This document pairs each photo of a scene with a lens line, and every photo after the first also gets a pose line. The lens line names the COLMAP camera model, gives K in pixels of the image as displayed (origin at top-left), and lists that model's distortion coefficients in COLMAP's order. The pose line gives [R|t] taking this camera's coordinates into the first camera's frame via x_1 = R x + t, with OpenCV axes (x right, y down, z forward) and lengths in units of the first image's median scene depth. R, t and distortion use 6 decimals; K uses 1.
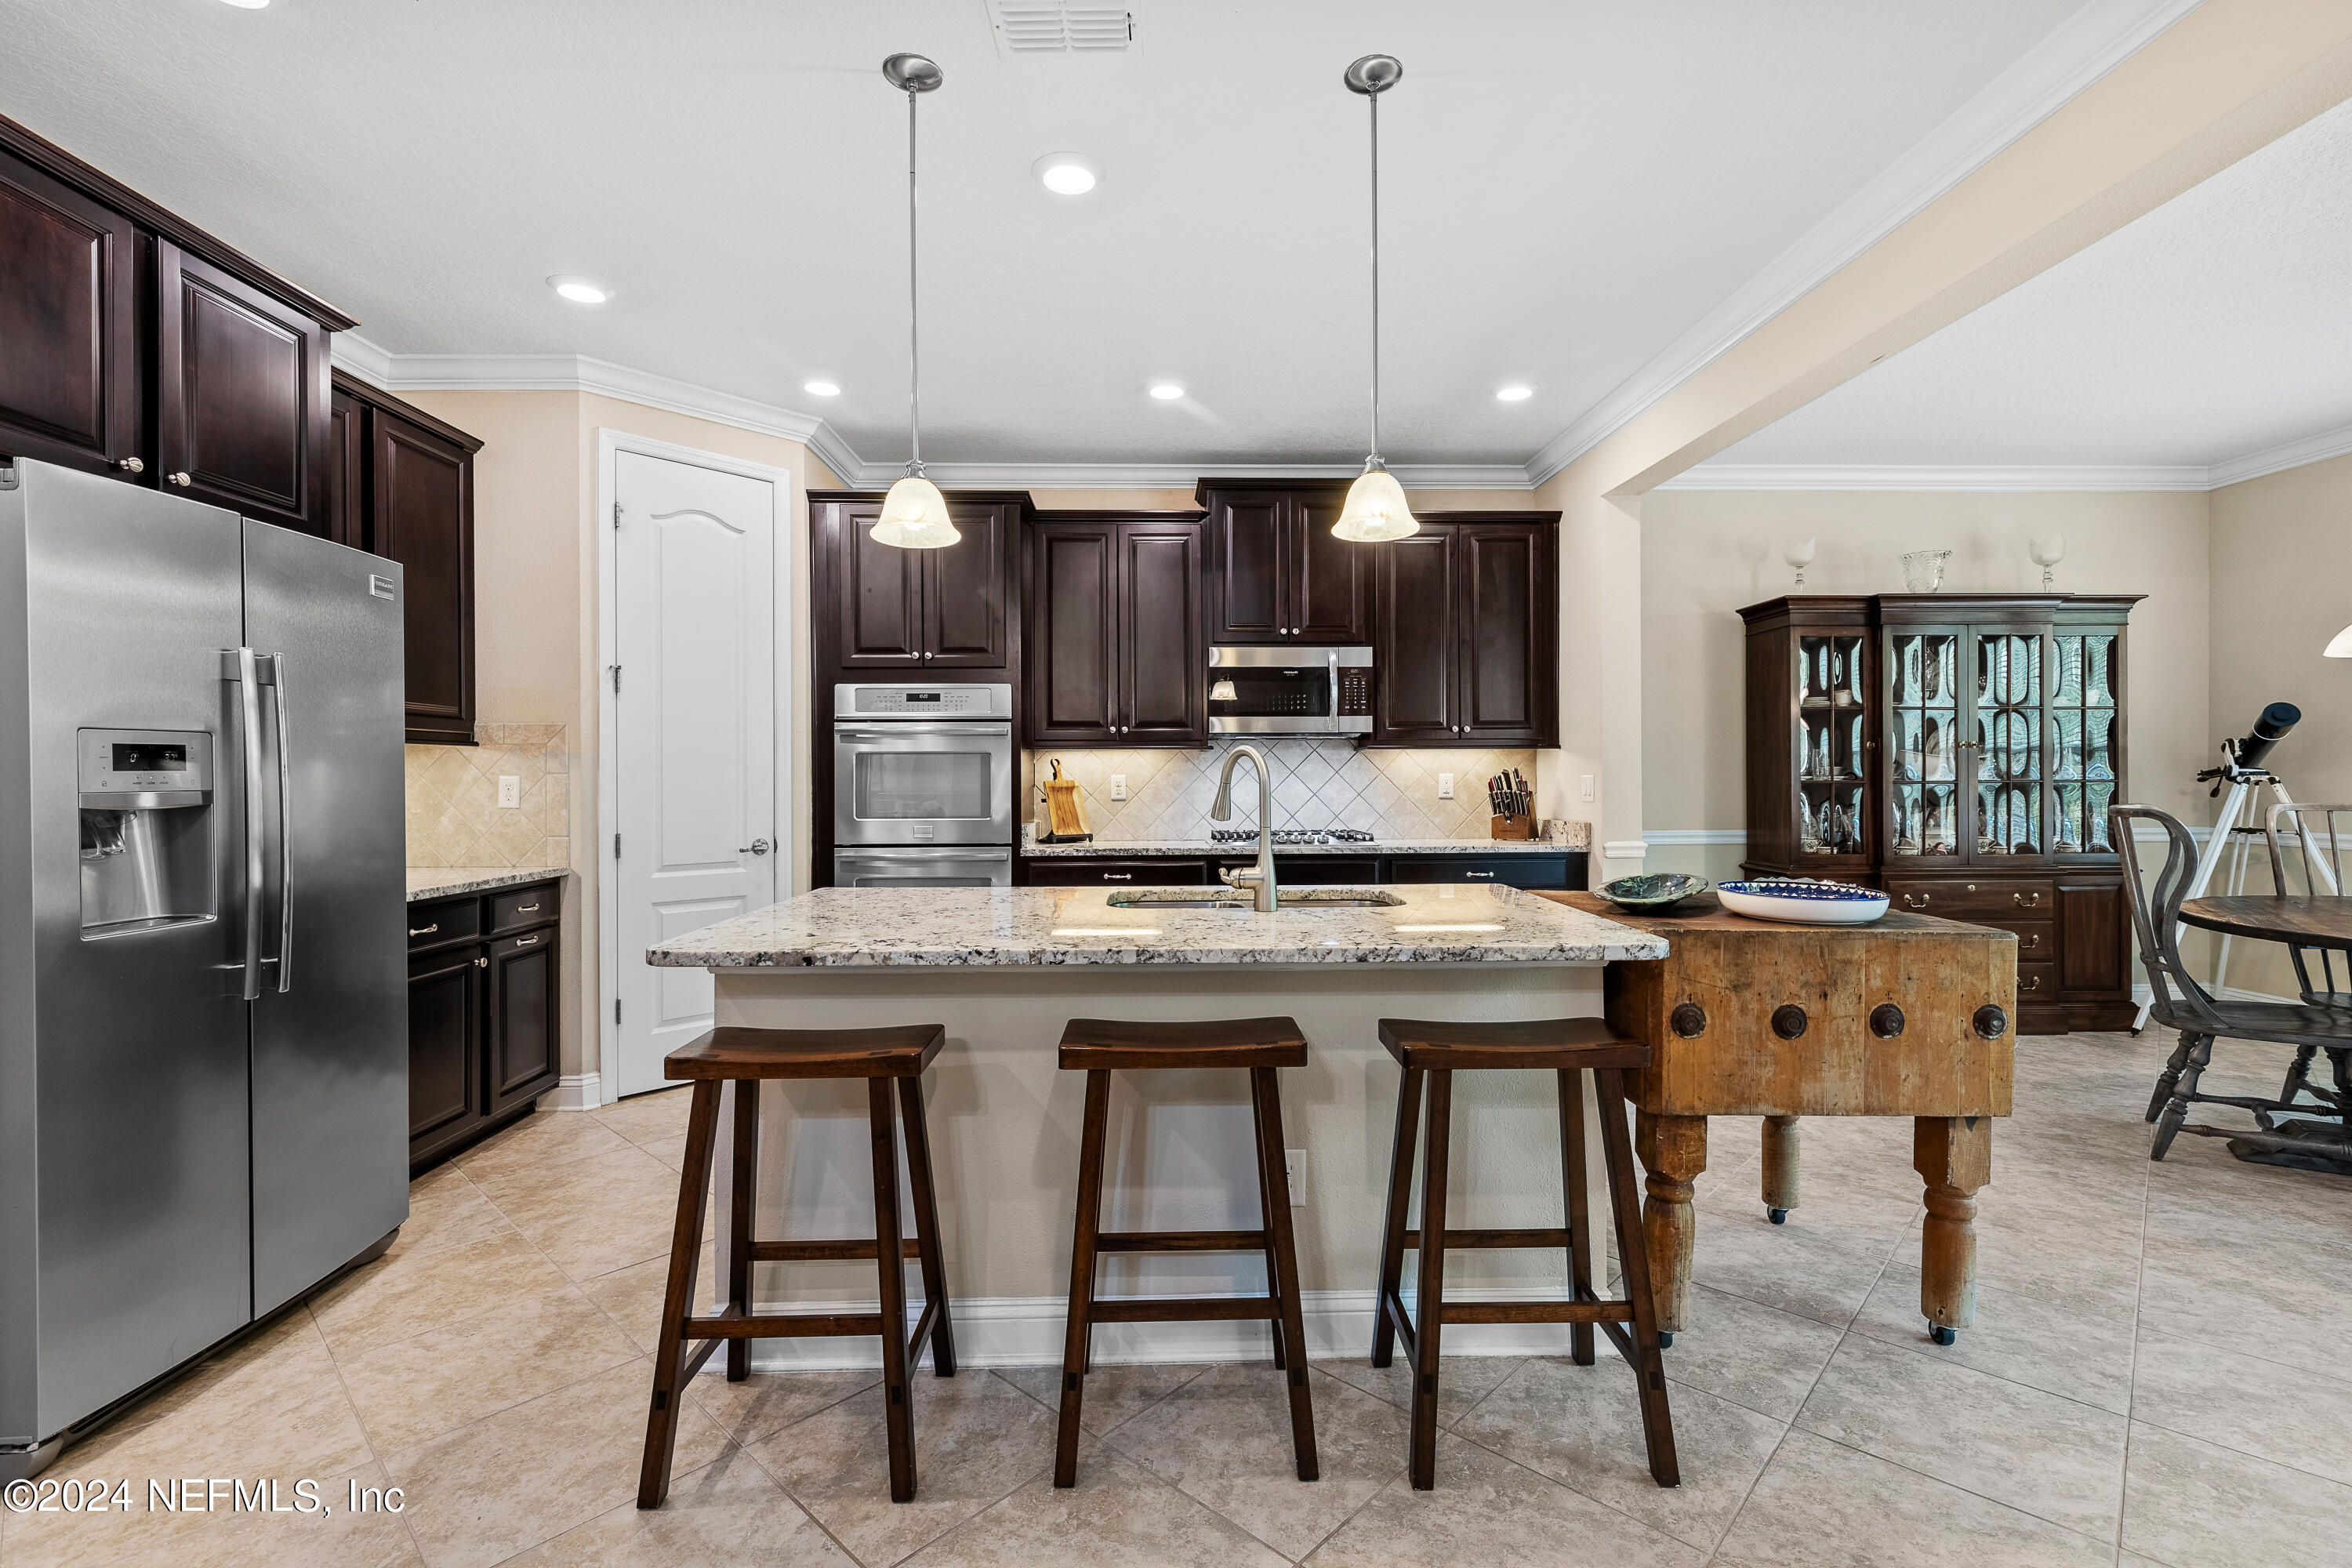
lens RADIAL K [[1063.8, 0, 1186.0], [0, 1063.8, 776.3], [0, 0, 1]] dist [0.004744, -0.000431]
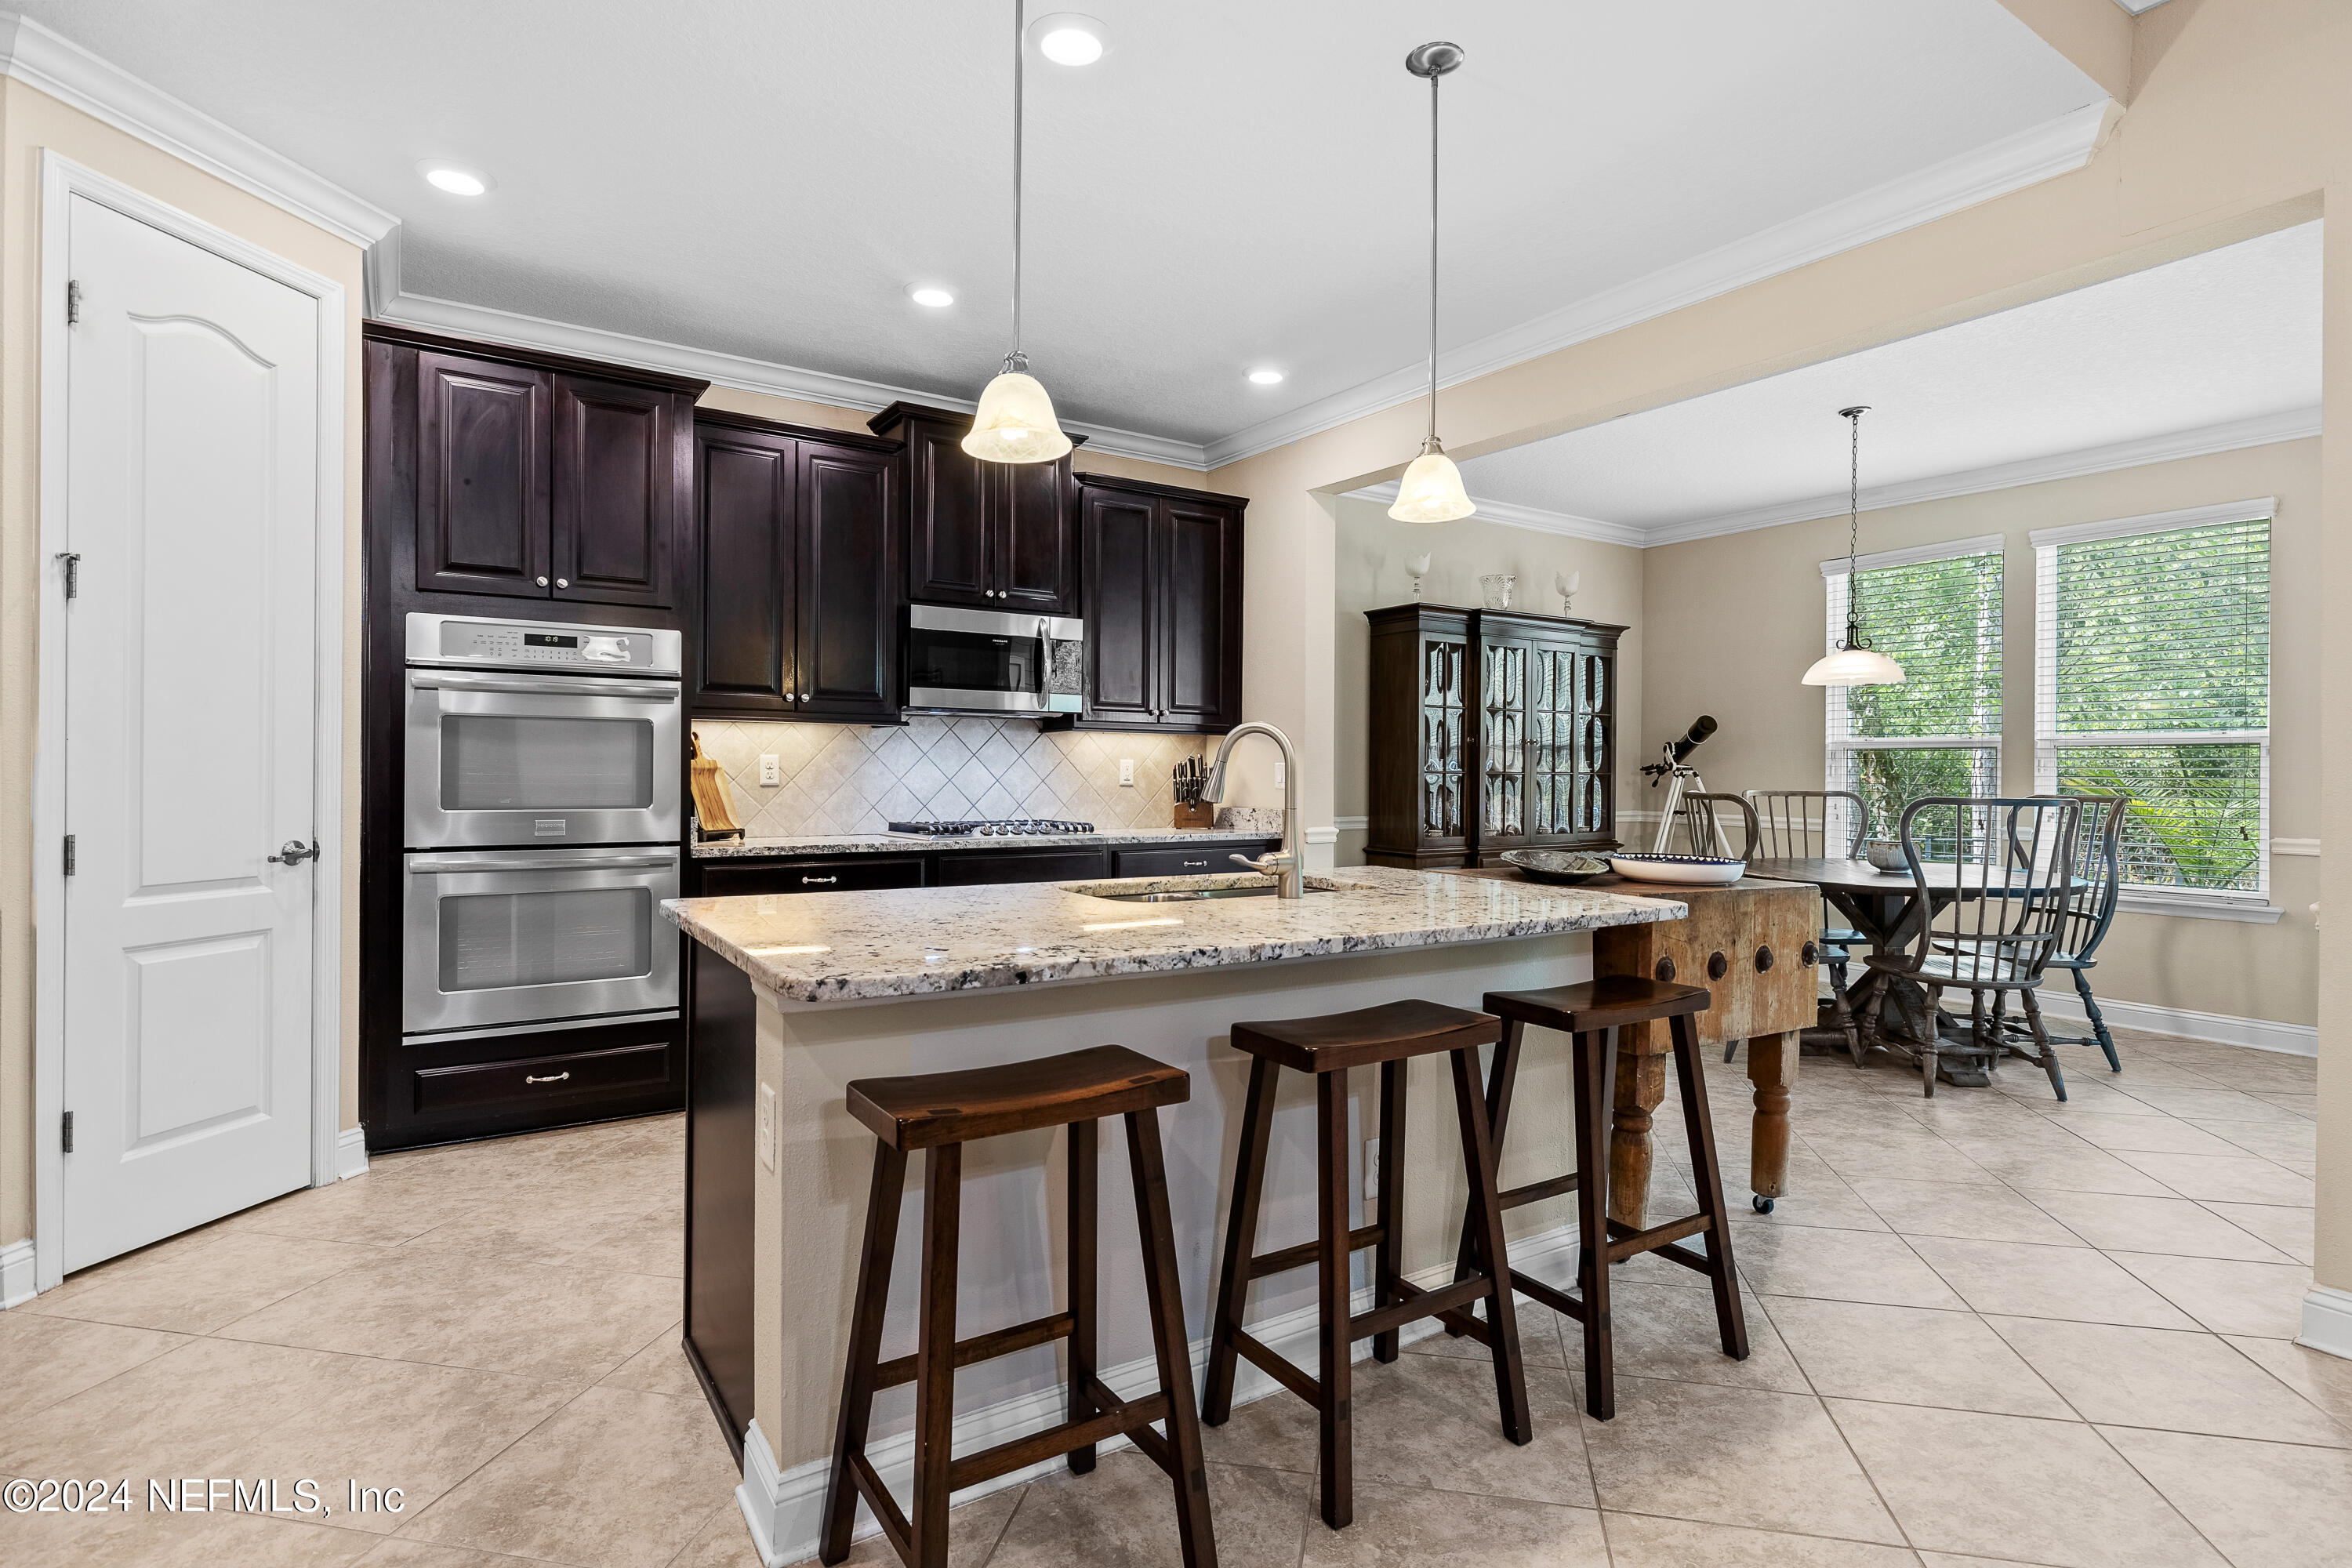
lens RADIAL K [[1195.8, 0, 1194.5], [0, 1195.8, 772.1], [0, 0, 1]] dist [0.001499, 0.000384]
pose [[0.845905, 0.010642, 0.533227, -0.304273], [-0.012683, 0.999920, 0.000165, 0.008662], [-0.533182, -0.006902, 0.845972, 0.080437]]
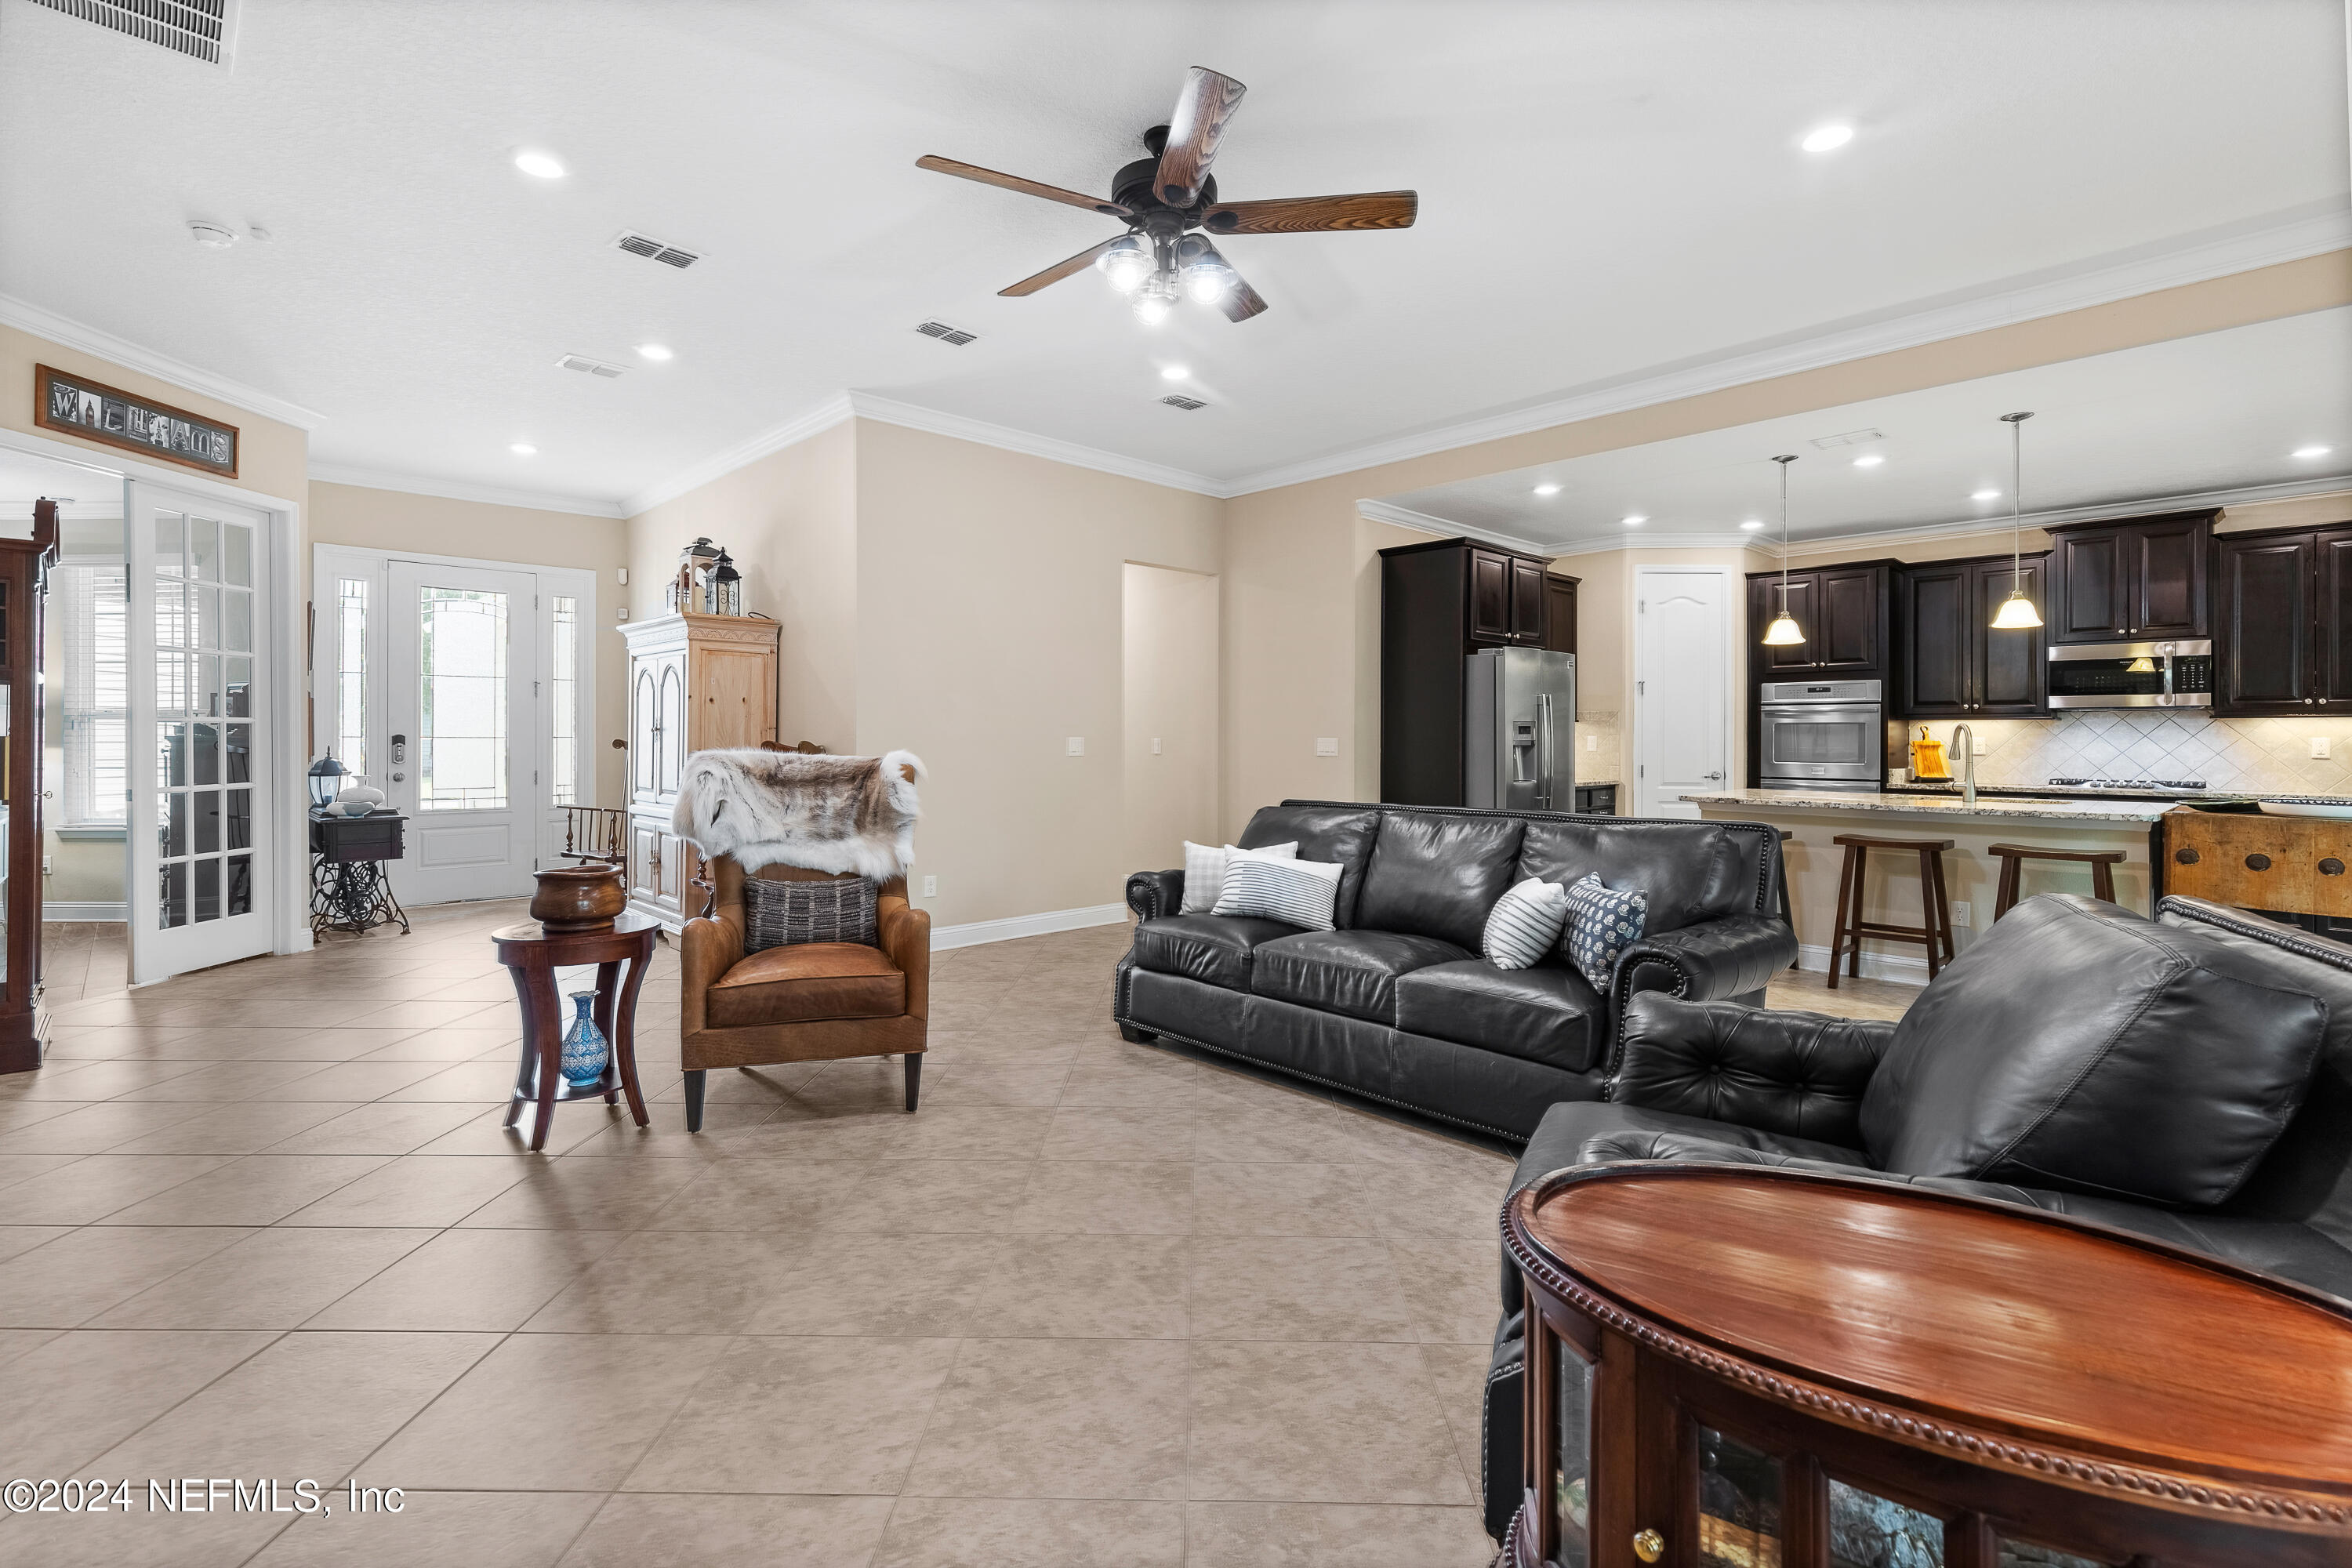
lens RADIAL K [[1063.8, 0, 1179.0], [0, 1063.8, 721.6], [0, 0, 1]] dist [0.004744, -0.000431]
pose [[0.664658, -0.005614, -0.747126, 0.325706], [-0.005472, 0.999908, -0.012382, 0.001119], [0.747127, 0.012318, 0.664567, -0.834498]]
